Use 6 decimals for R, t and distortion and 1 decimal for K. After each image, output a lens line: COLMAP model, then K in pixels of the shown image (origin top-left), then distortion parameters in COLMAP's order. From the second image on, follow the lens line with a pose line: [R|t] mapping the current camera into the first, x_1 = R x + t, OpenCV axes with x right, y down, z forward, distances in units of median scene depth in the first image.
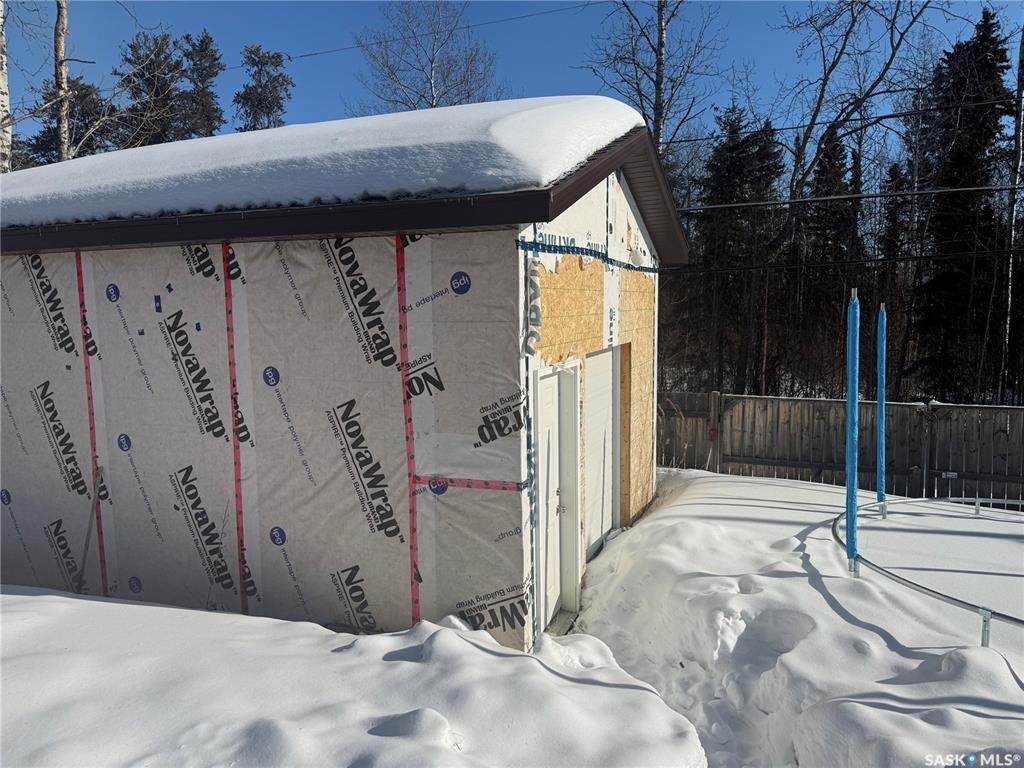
lens RADIAL K [[739.9, 0, 530.4], [0, 739.9, 366.6], [0, 0, 1]] dist [0.102966, -0.102742]
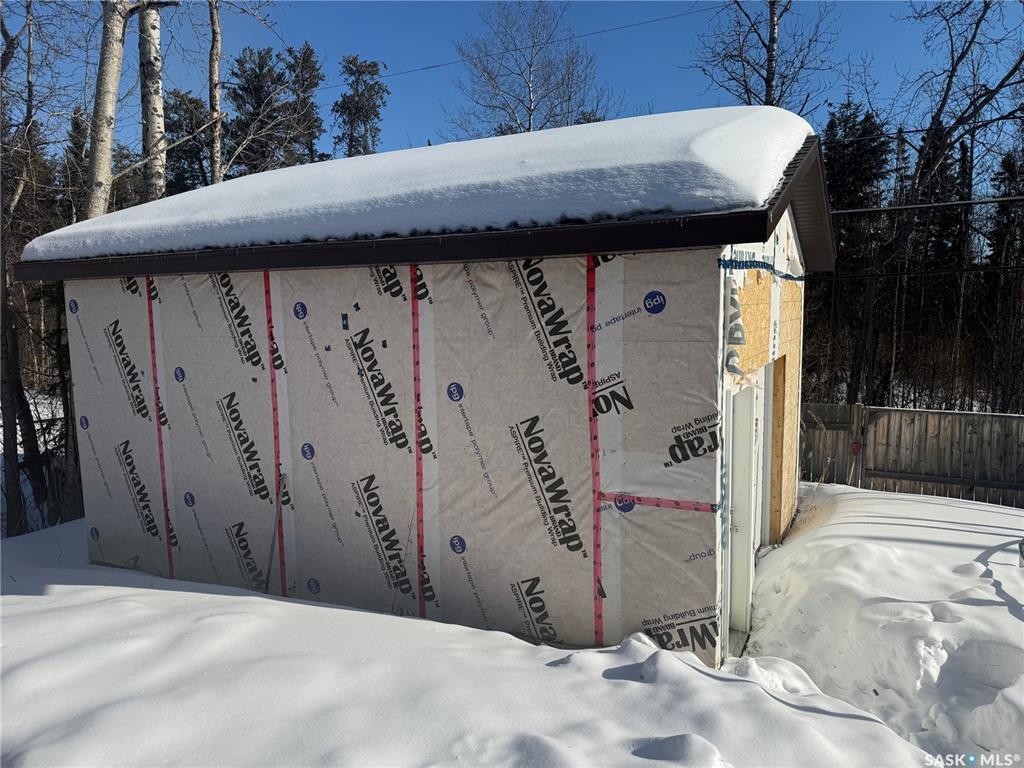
lens RADIAL K [[739.9, 0, 518.5], [0, 739.9, 373.3], [0, 0, 1]] dist [0.102966, -0.102742]
pose [[0.995508, 0.005320, -0.094532, -0.156359], [-0.004159, 0.999914, 0.012478, -0.025213], [0.094590, -0.012028, 0.995444, -0.014910]]
